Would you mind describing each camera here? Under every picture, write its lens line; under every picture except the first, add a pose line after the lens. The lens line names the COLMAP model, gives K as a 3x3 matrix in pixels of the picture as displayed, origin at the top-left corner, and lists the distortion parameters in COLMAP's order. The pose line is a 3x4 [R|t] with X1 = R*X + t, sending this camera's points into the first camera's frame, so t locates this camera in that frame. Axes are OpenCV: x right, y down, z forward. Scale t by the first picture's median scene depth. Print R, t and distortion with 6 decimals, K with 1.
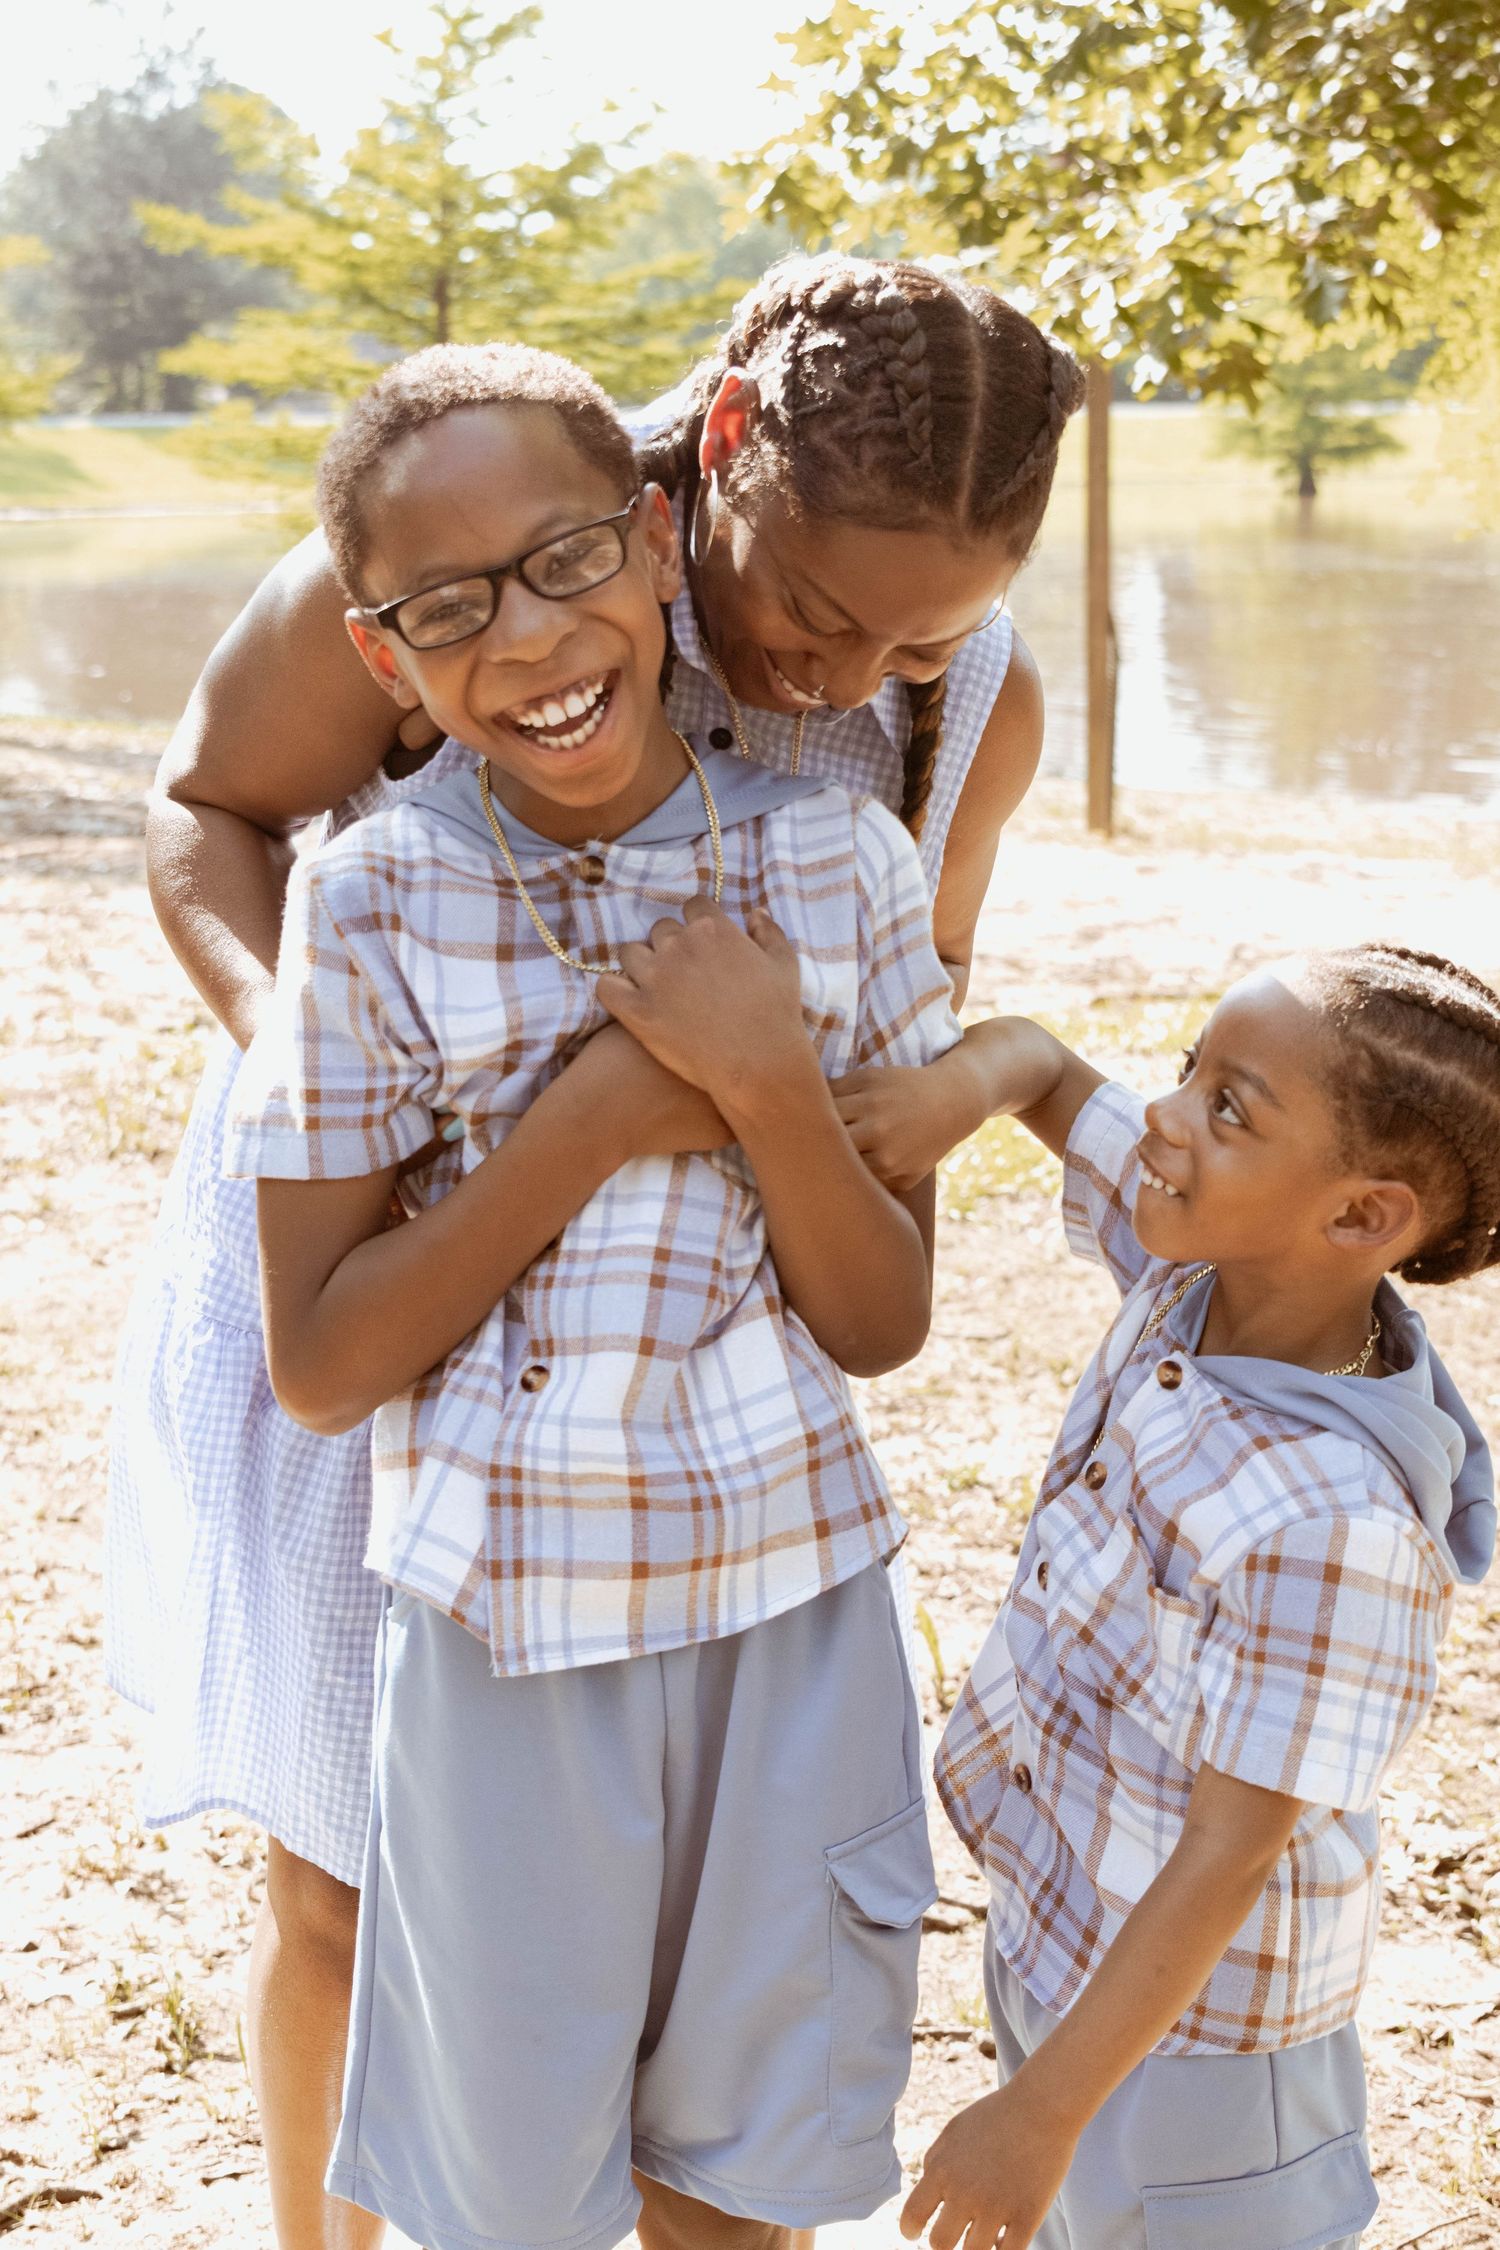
lens RADIAL K [[3761.6, 0, 747.8], [0, 3761.6, 1100.9], [0, 0, 1]] dist [-0.013976, 0.170119]
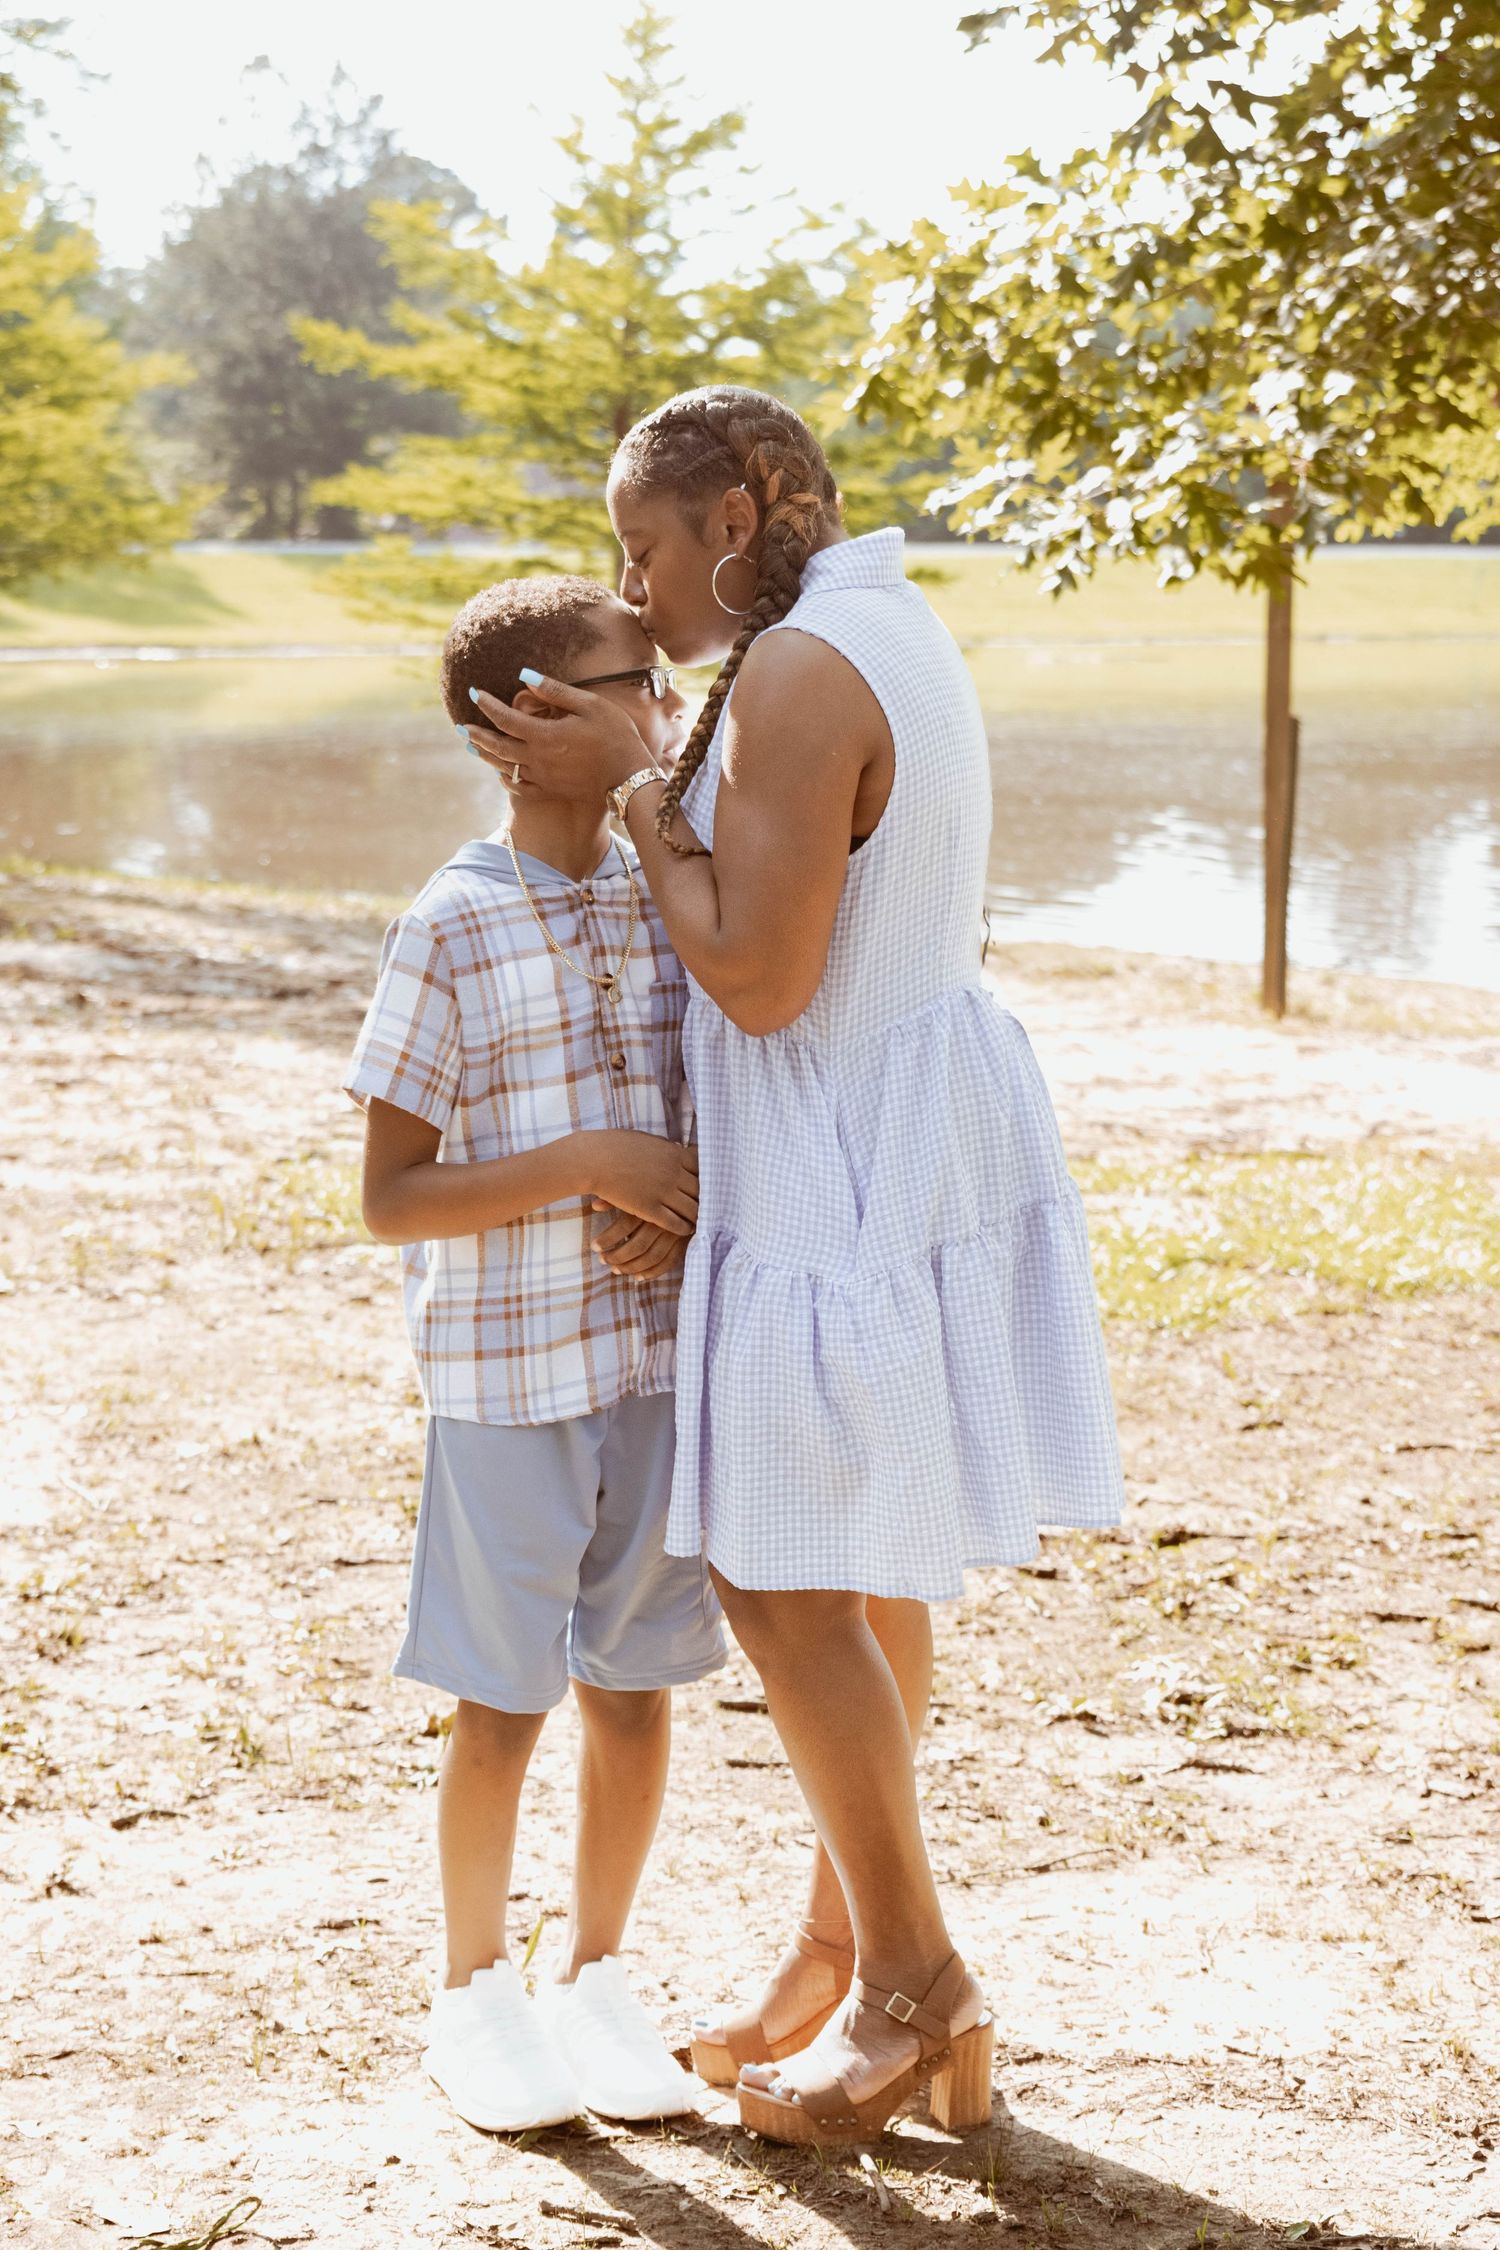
lens RADIAL K [[4766.6, 0, 806.0], [0, 4766.6, 1124.7], [0, 0, 1]] dist [0.054194, -0.153062]
pose [[0.998508, 0.019624, -0.050948, 0.035503], [-0.022515, 0.998132, -0.056803, 0.026236], [0.049739, 0.057865, 0.997085, -0.193950]]
